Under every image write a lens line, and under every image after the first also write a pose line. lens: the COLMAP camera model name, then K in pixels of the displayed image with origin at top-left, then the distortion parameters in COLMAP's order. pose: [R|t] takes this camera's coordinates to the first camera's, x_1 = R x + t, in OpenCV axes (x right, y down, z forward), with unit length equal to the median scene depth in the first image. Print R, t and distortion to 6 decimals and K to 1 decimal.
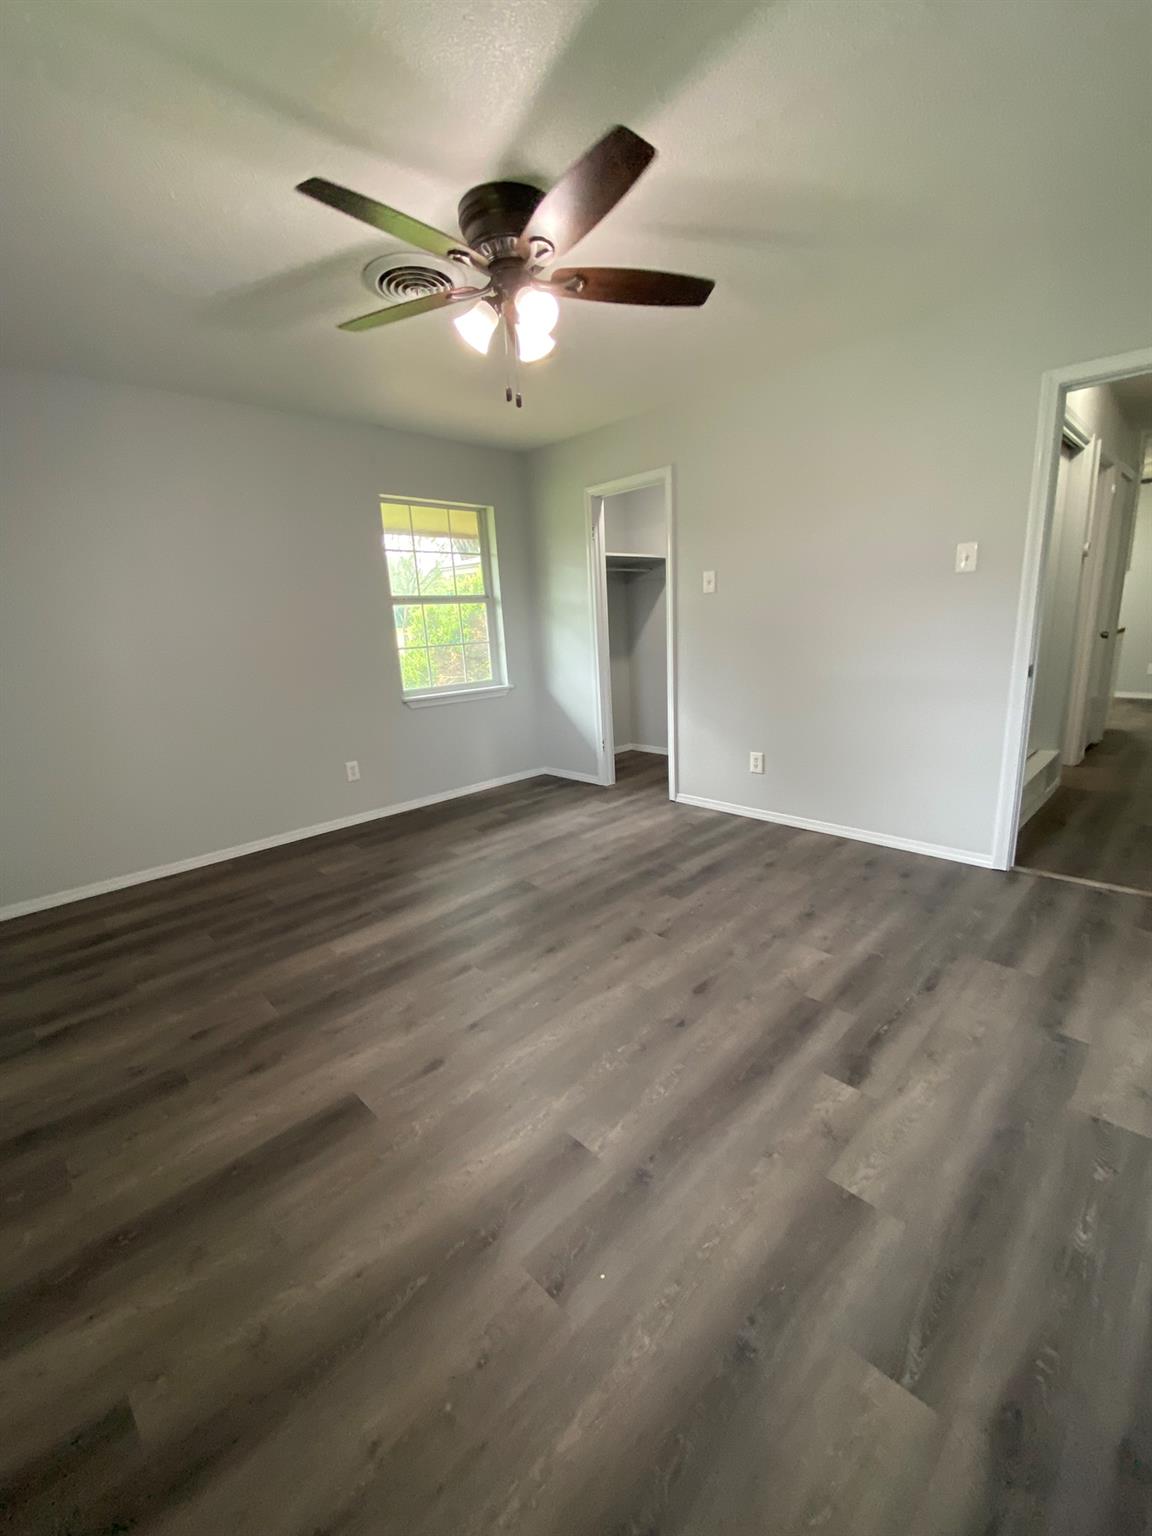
lens RADIAL K [[622.1, 0, 575.5], [0, 622.1, 770.6], [0, 0, 1]] dist [0.008667, -0.001731]
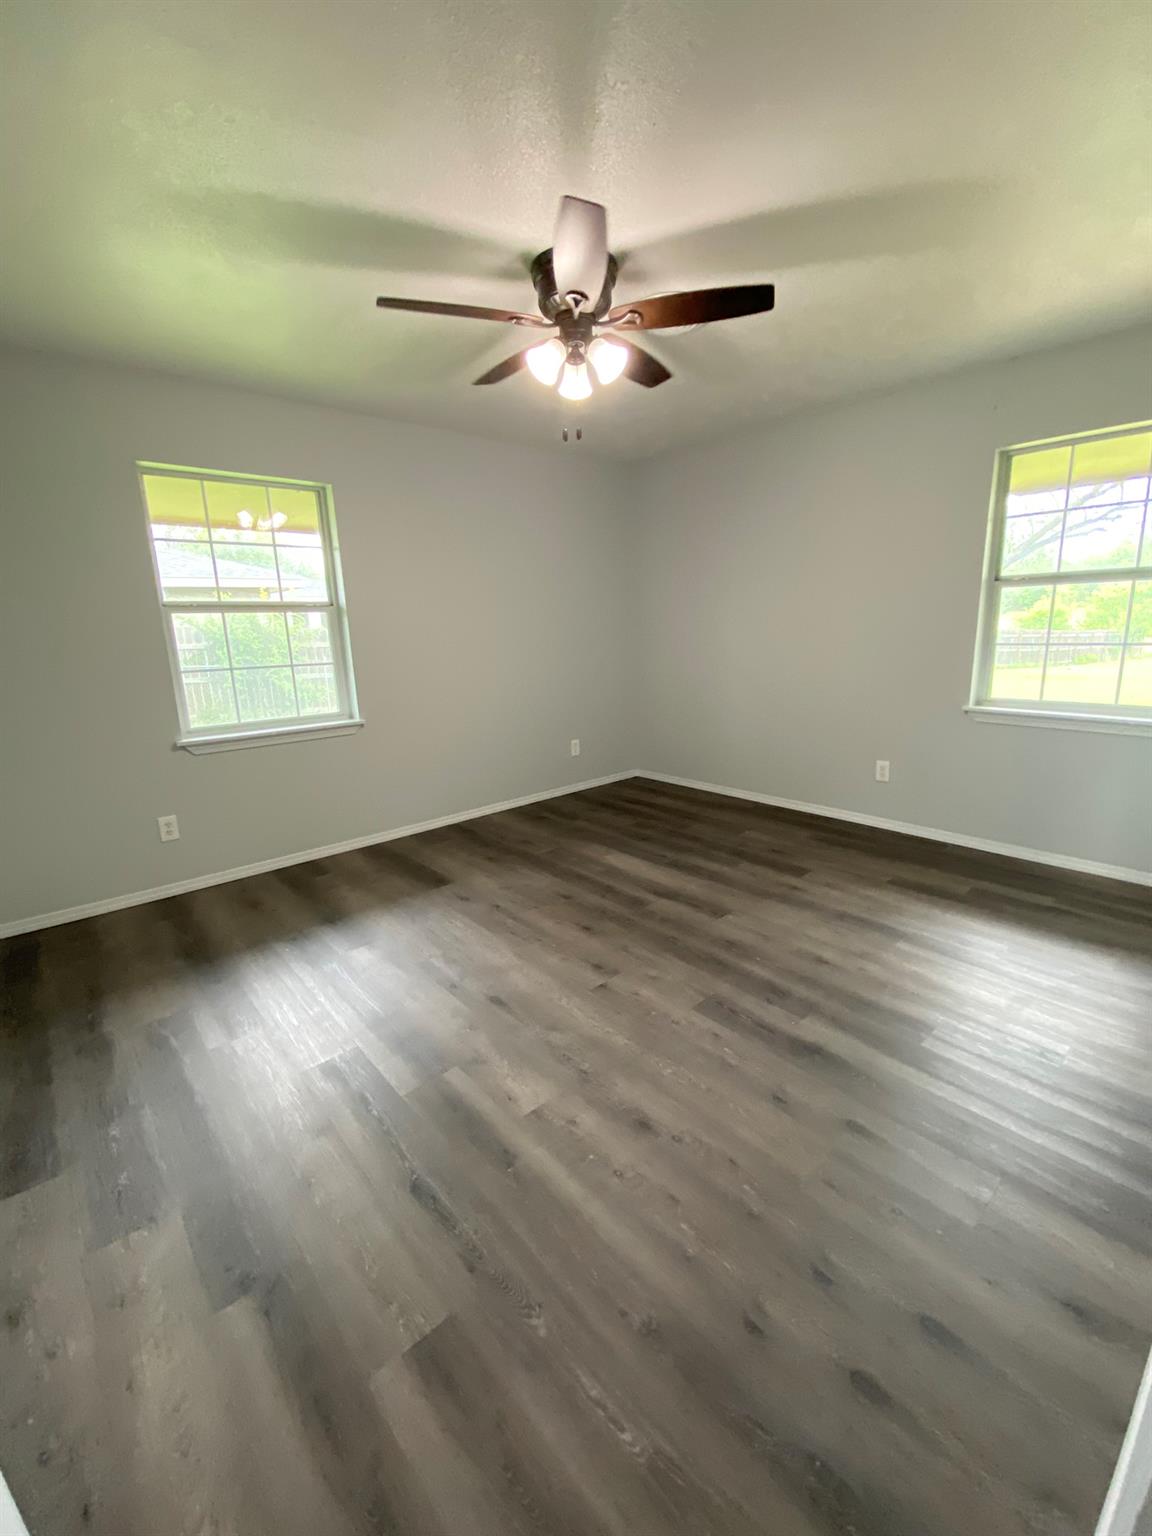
lens RADIAL K [[622.1, 0, 571.1], [0, 622.1, 764.7], [0, 0, 1]] dist [0.008667, -0.001731]
pose [[-0.056657, 0.269892, -0.961222, 0.856218], [-0.208271, 0.938393, 0.275758, -0.256854], [0.976429, 0.215819, 0.003044, 0.824021]]
